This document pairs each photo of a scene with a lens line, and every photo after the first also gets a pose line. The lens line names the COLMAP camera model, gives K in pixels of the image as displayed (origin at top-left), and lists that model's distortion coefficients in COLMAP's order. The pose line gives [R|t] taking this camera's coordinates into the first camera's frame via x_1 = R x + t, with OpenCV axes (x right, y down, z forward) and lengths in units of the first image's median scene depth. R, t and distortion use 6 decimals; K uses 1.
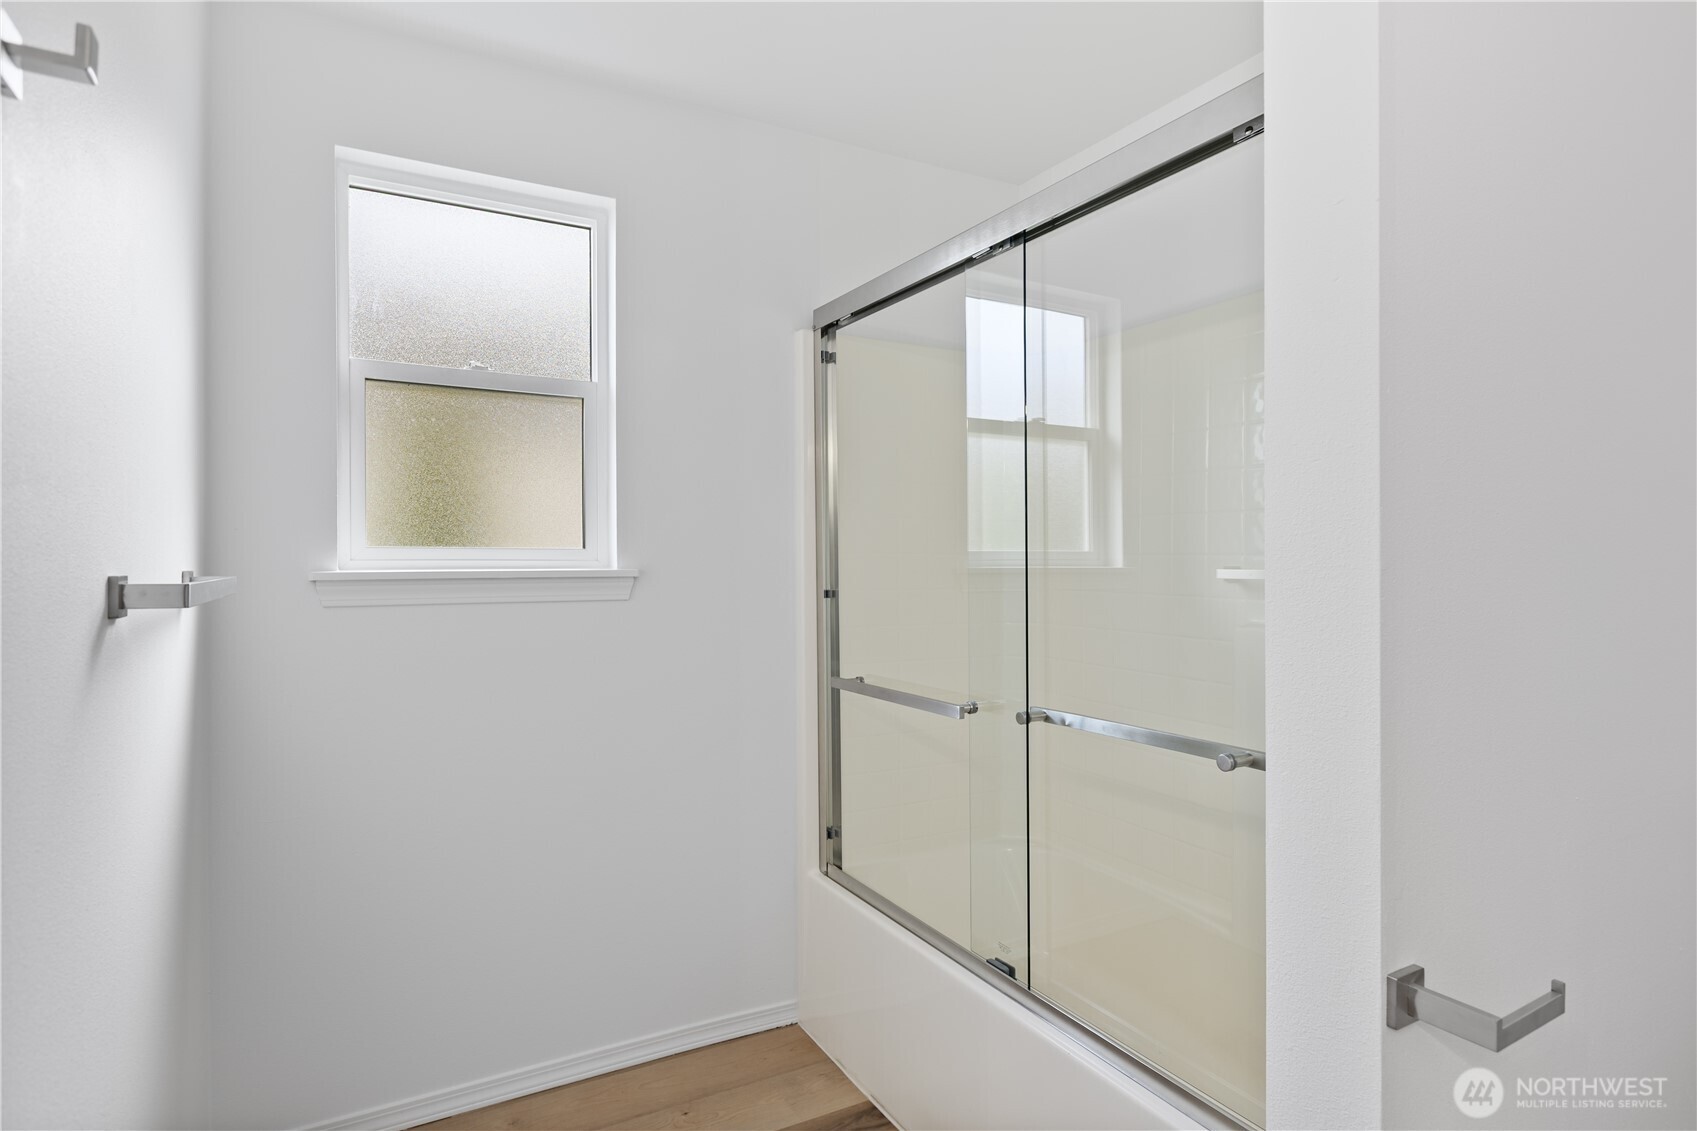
lens RADIAL K [[910.9, 0, 848.5], [0, 910.9, 564.9], [0, 0, 1]] dist [0.001883, 0.000239]
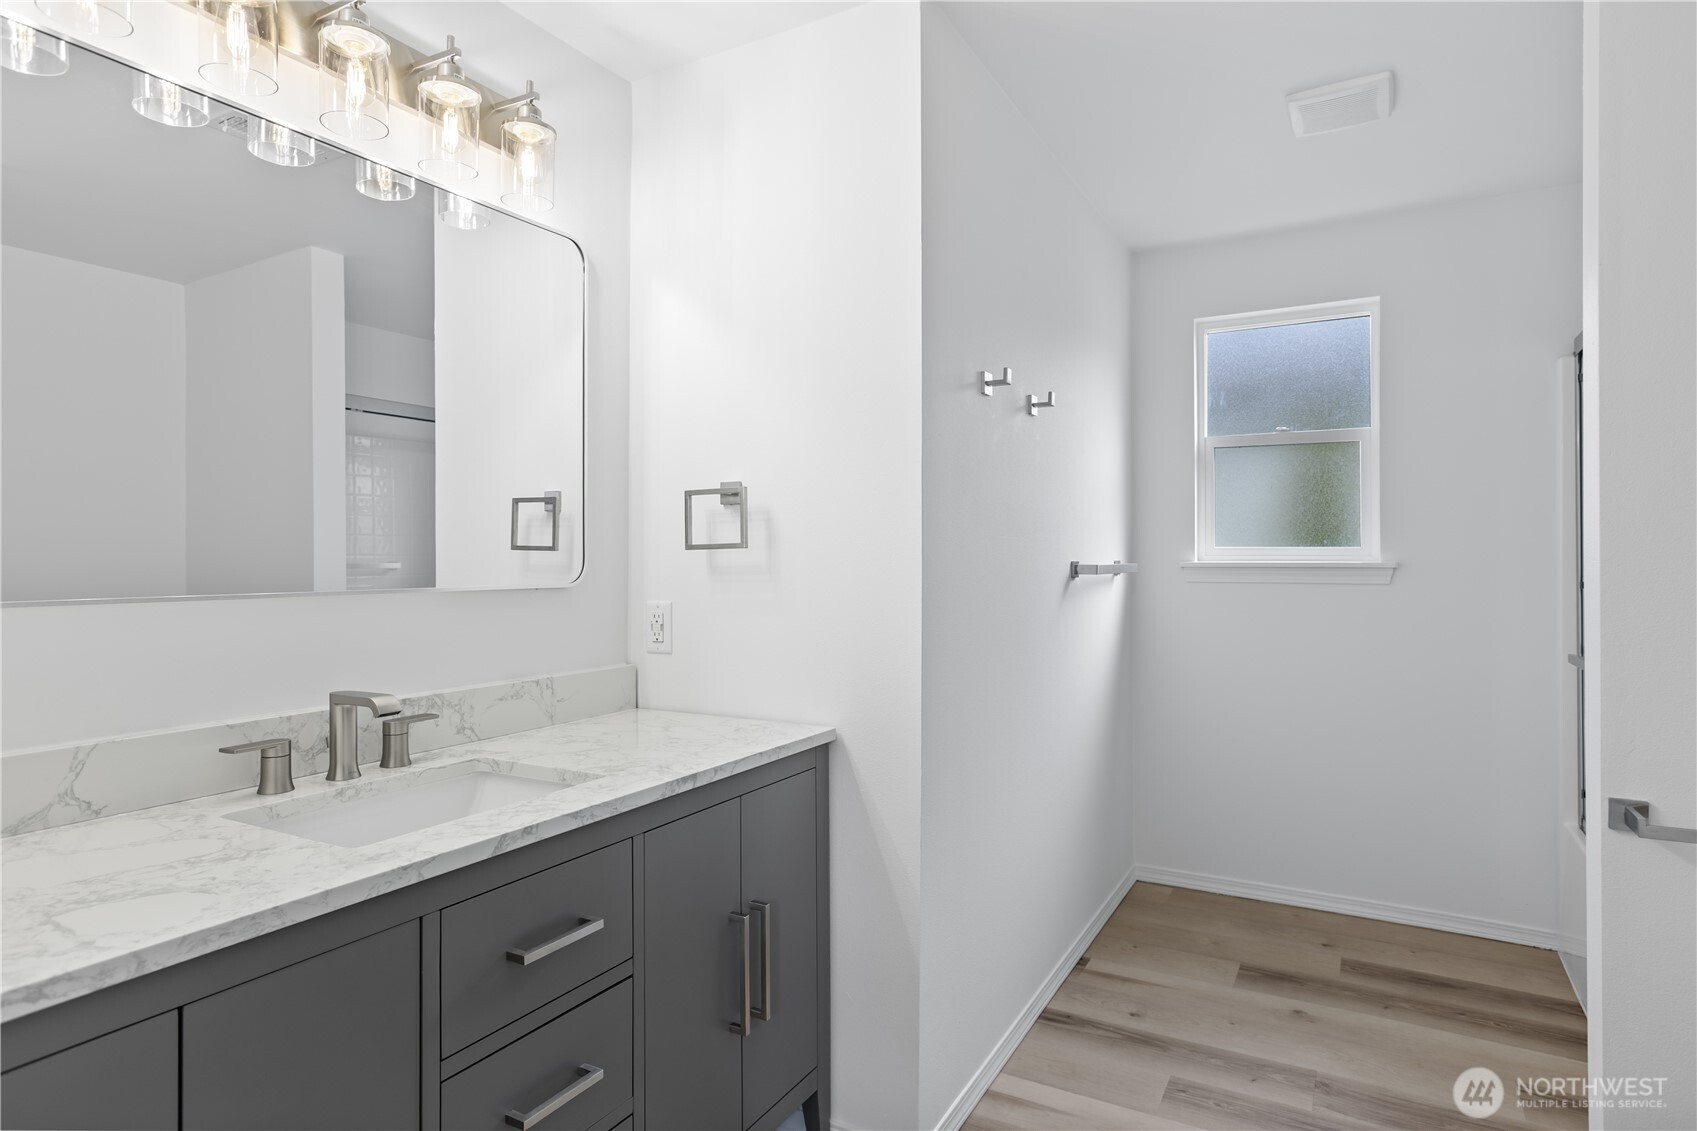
lens RADIAL K [[951.5, 0, 845.0], [0, 951.5, 556.8], [0, 0, 1]] dist [-0.002175, -0.000849]
pose [[0.528935, -0.002281, -0.848659, 0.642963], [-0.004669, 0.999973, -0.005598, 0.009699], [0.848650, 0.006924, 0.528910, -0.549105]]
